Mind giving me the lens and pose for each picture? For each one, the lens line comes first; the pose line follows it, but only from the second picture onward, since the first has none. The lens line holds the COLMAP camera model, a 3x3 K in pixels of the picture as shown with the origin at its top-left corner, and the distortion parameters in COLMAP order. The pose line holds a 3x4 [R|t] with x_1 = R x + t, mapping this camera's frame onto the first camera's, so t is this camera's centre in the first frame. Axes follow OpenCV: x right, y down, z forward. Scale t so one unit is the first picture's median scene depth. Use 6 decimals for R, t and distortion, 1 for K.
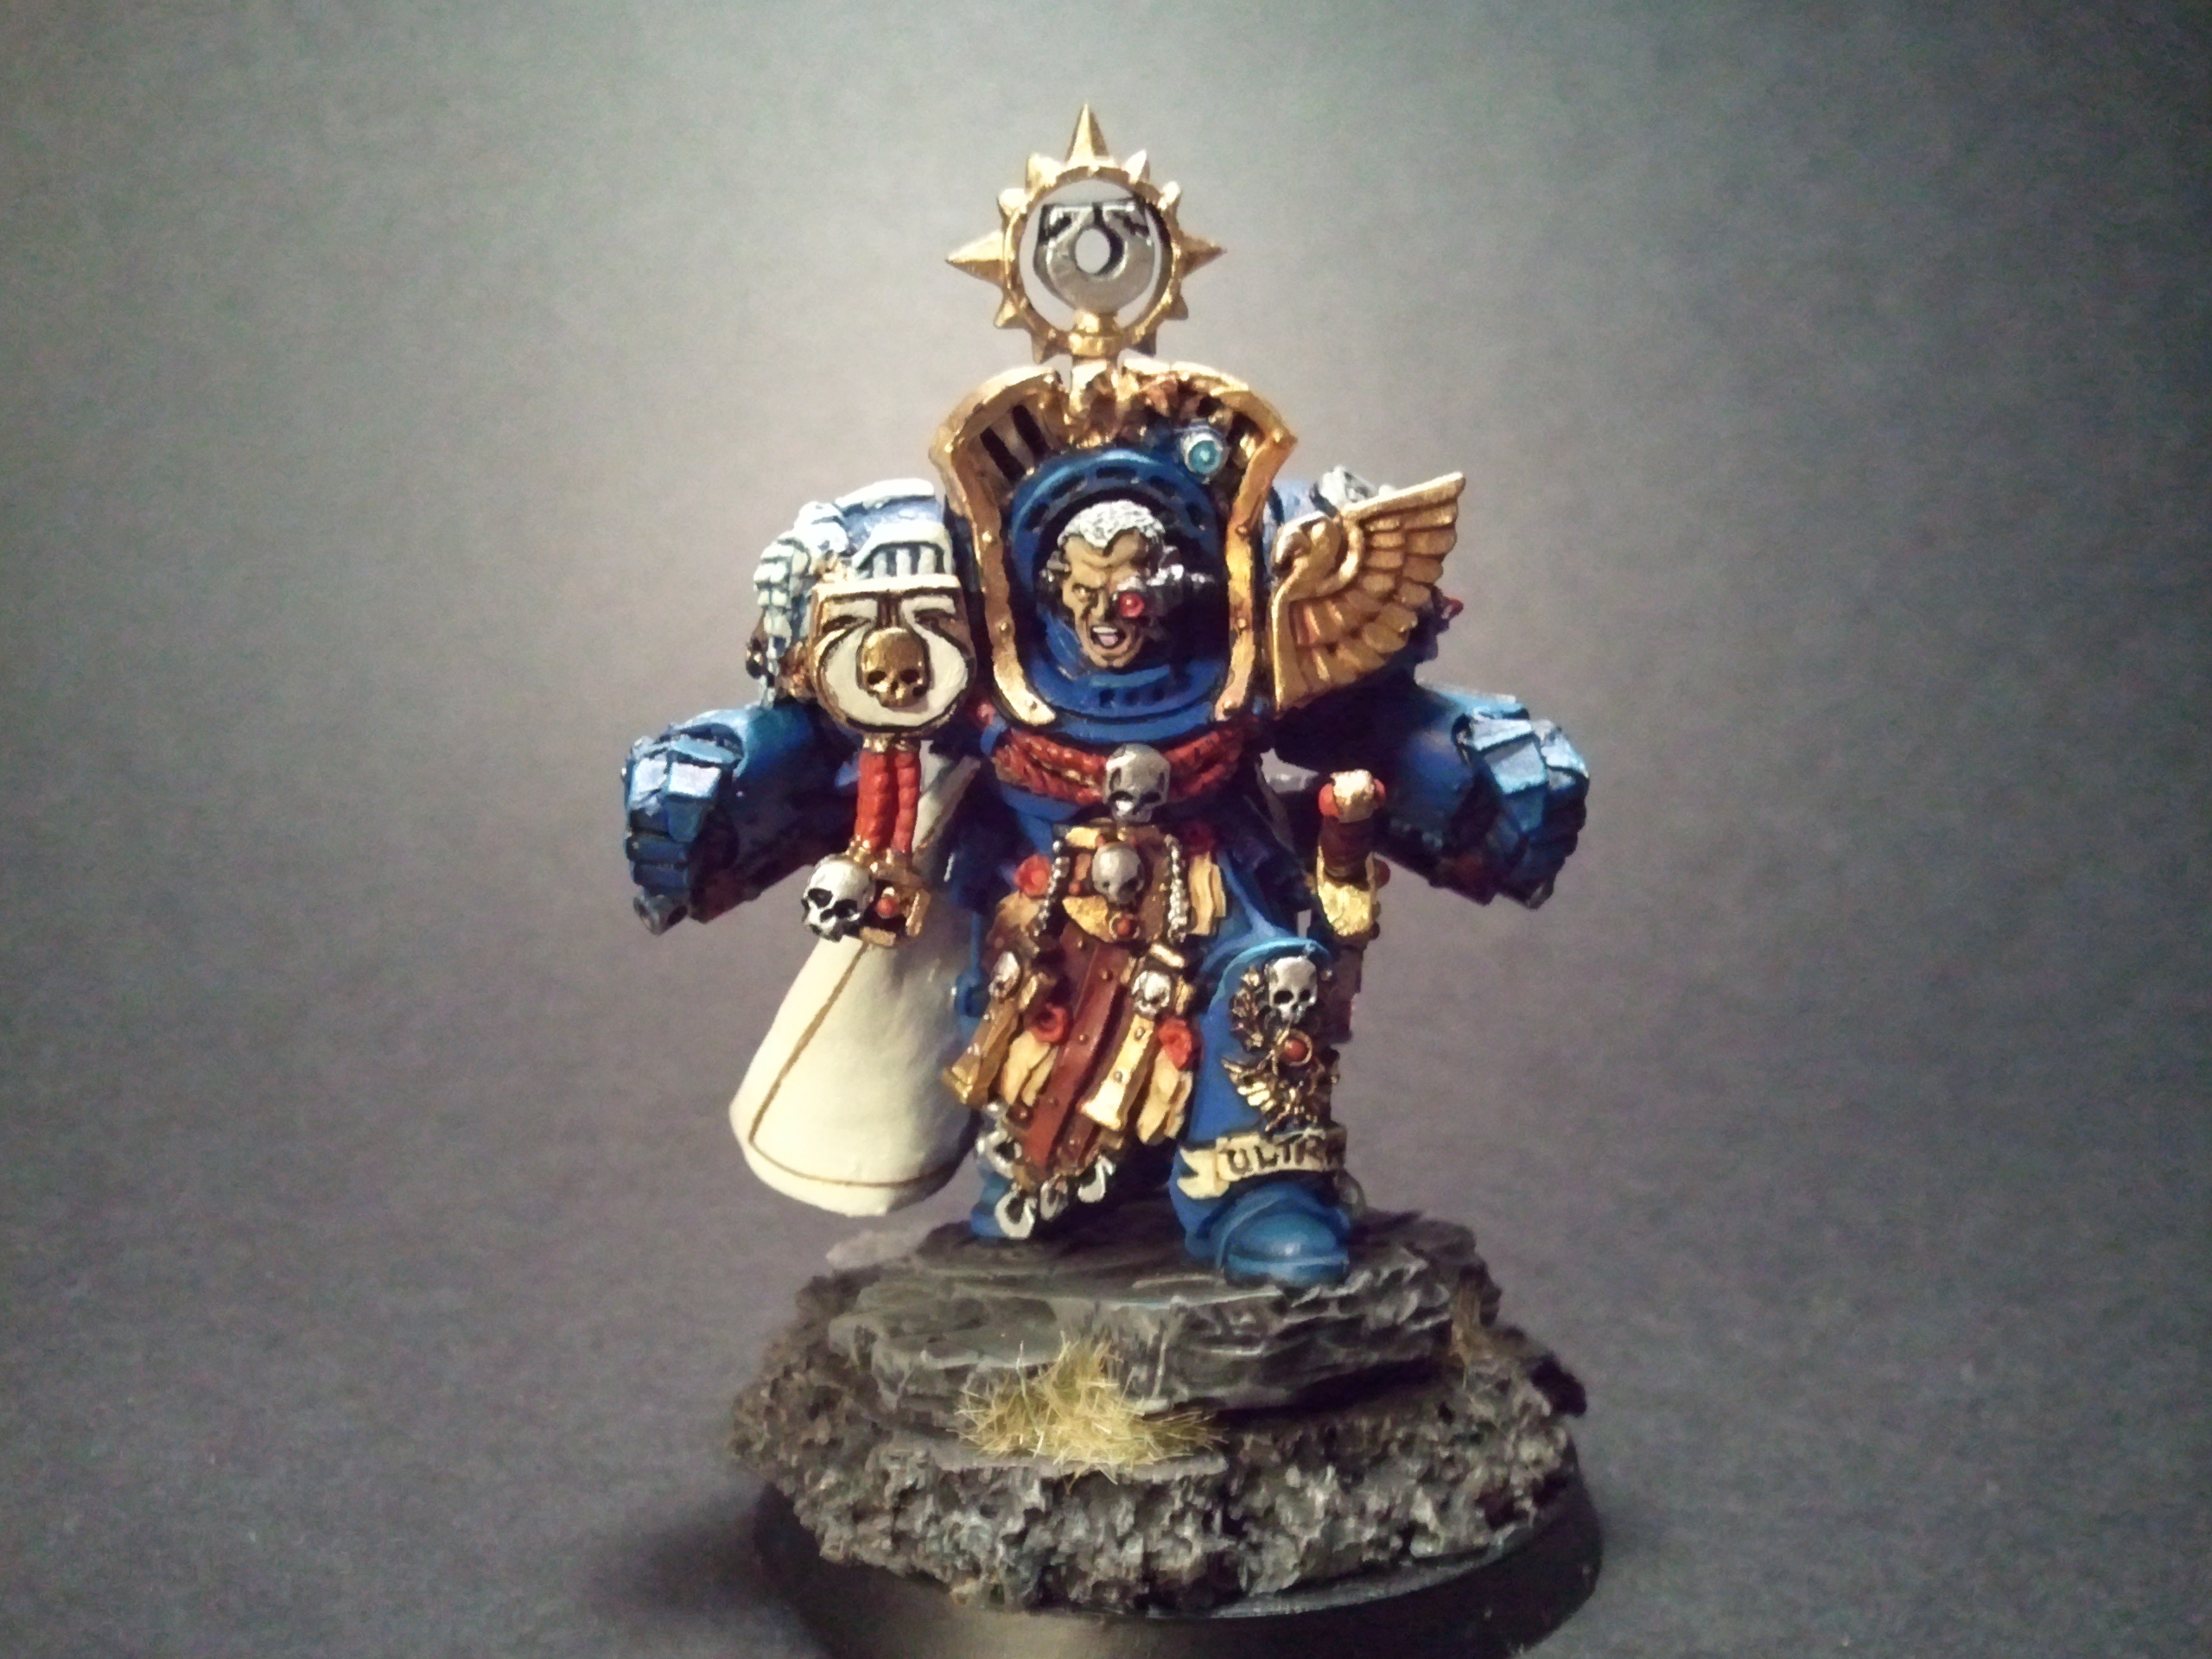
lens RADIAL K [[2441.1, 0, 1085.3], [0, 2441.1, 836.5], [0, 0, 1]] dist [0.036415, -0.271705]
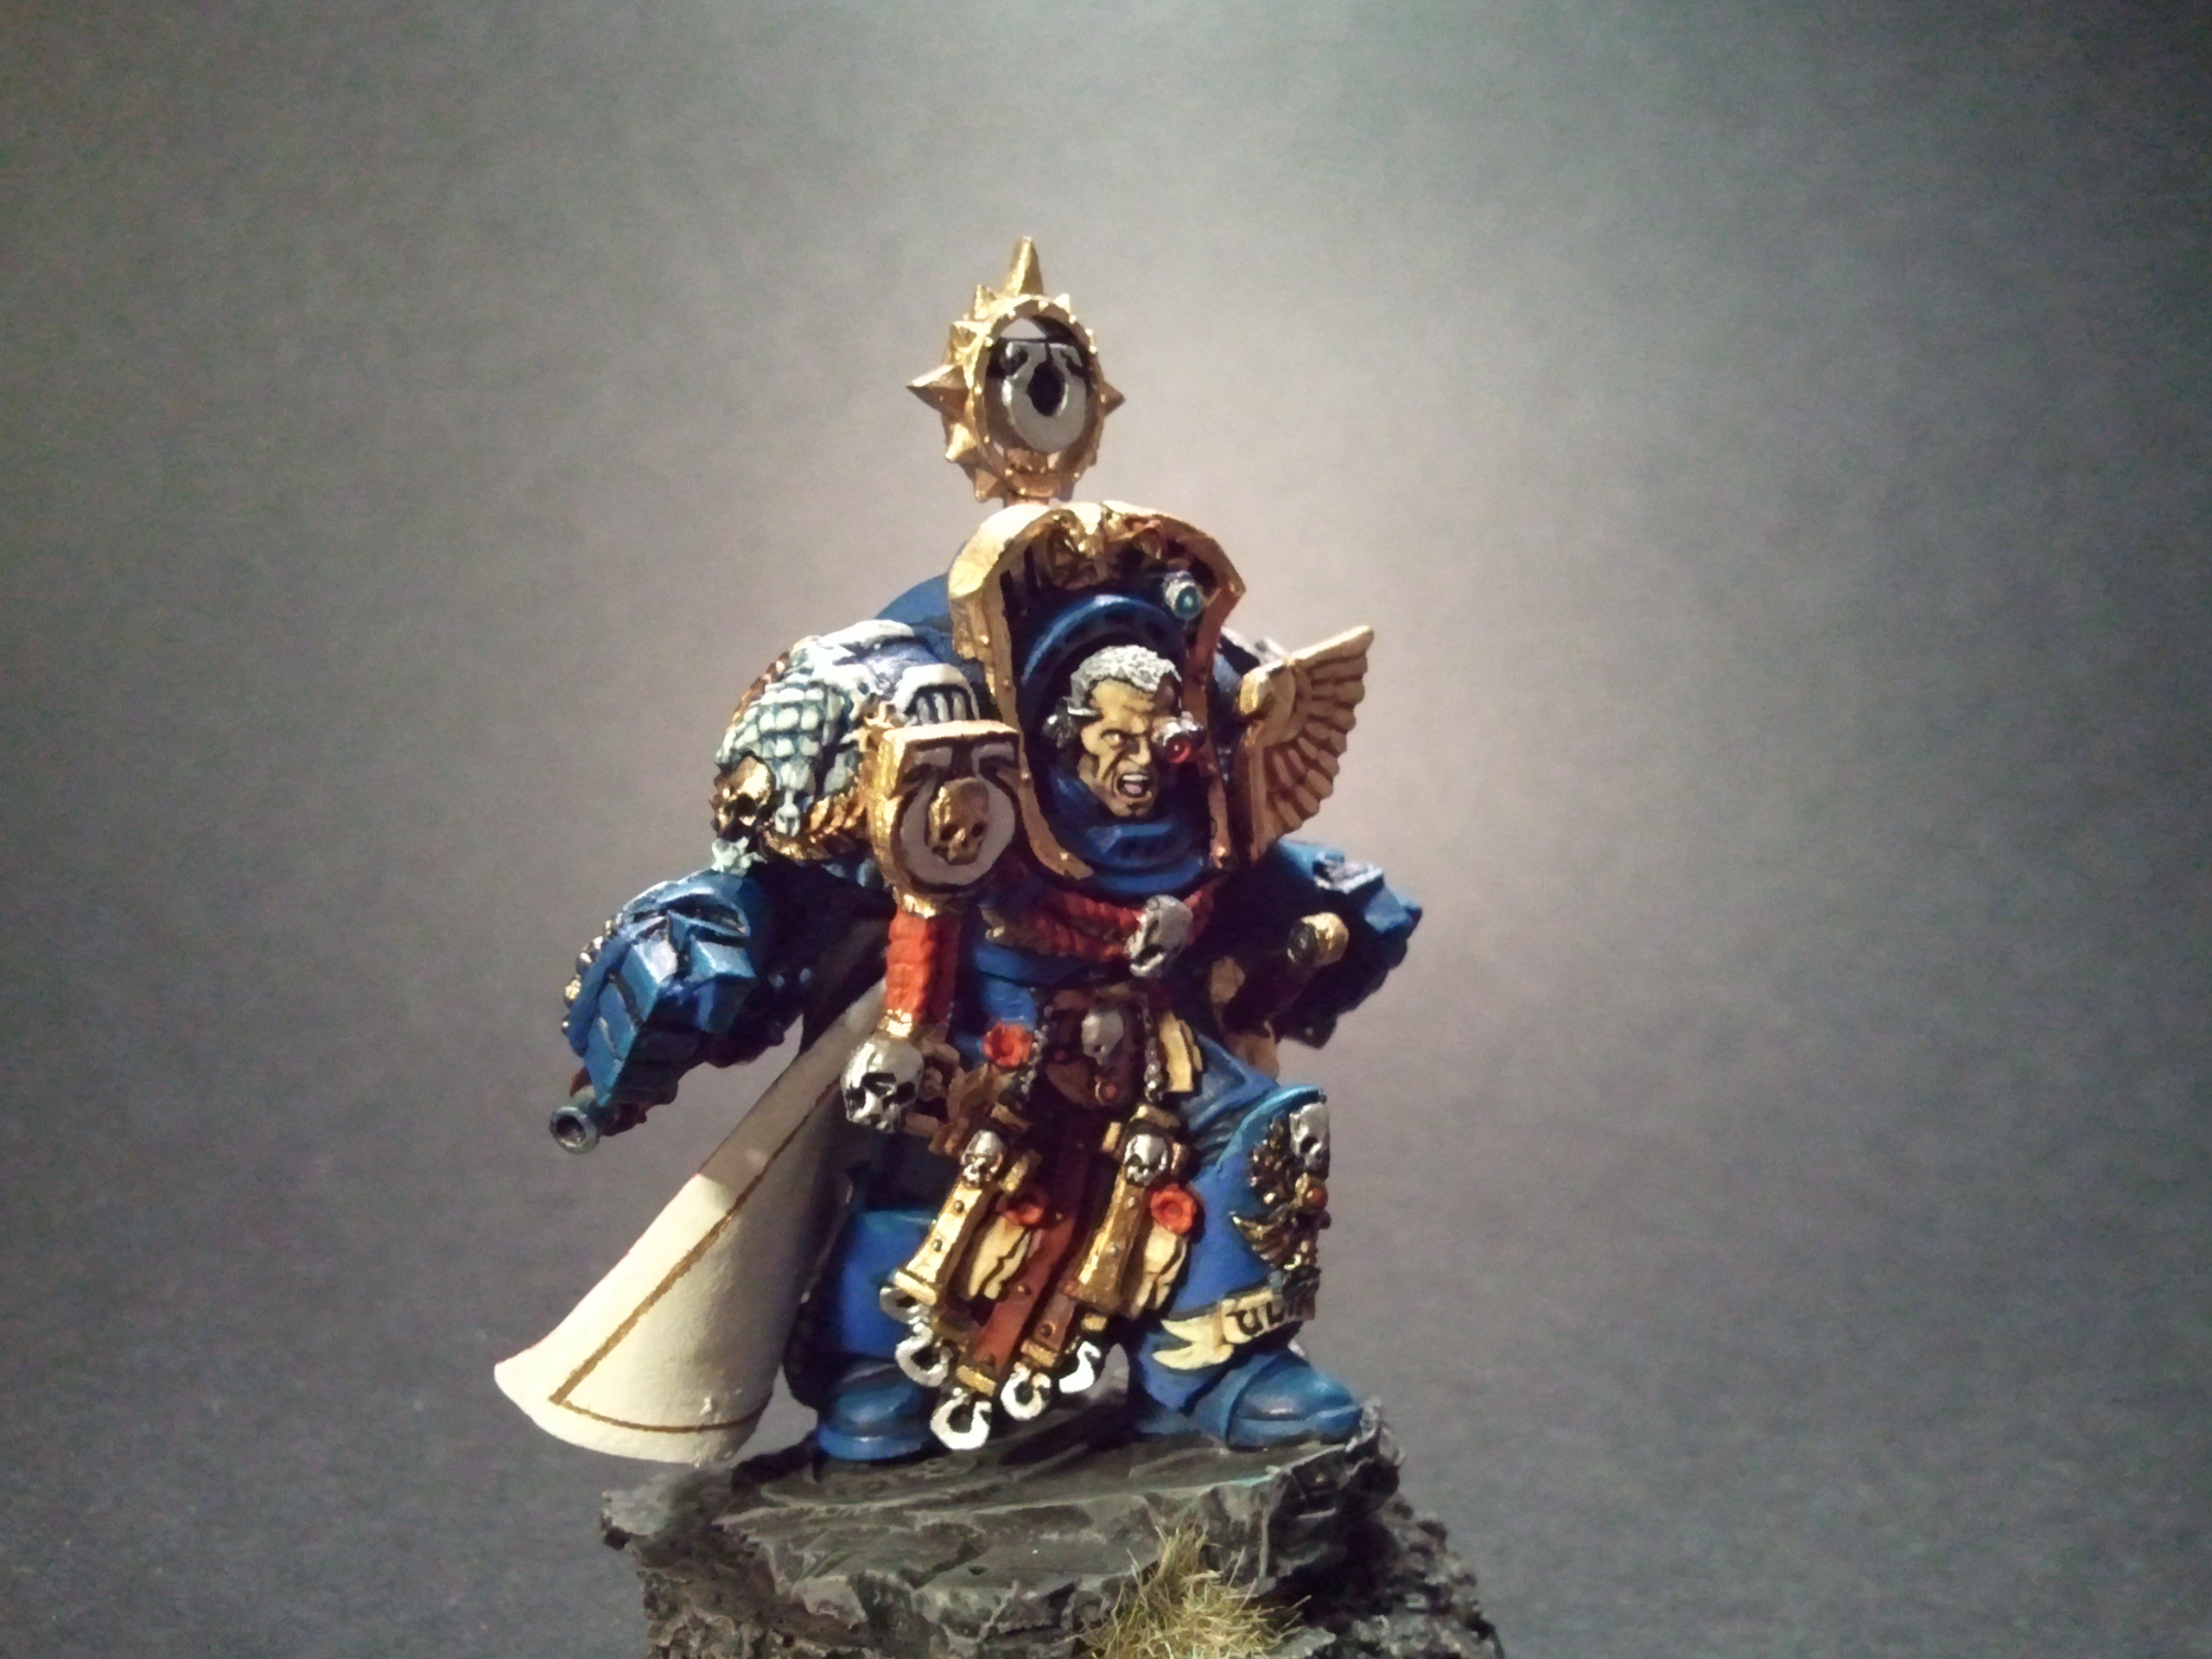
lens RADIAL K [[2415.2, 0, 1106.0], [0, 2415.2, 829.5], [0, 0, 1]] dist [0.053488, -0.254275]
pose [[0.829754, -0.023046, 0.557653, -0.519877], [0.073281, 0.994996, -0.067917, -0.000662], [-0.553298, 0.097219, 0.827291, 0.217484]]
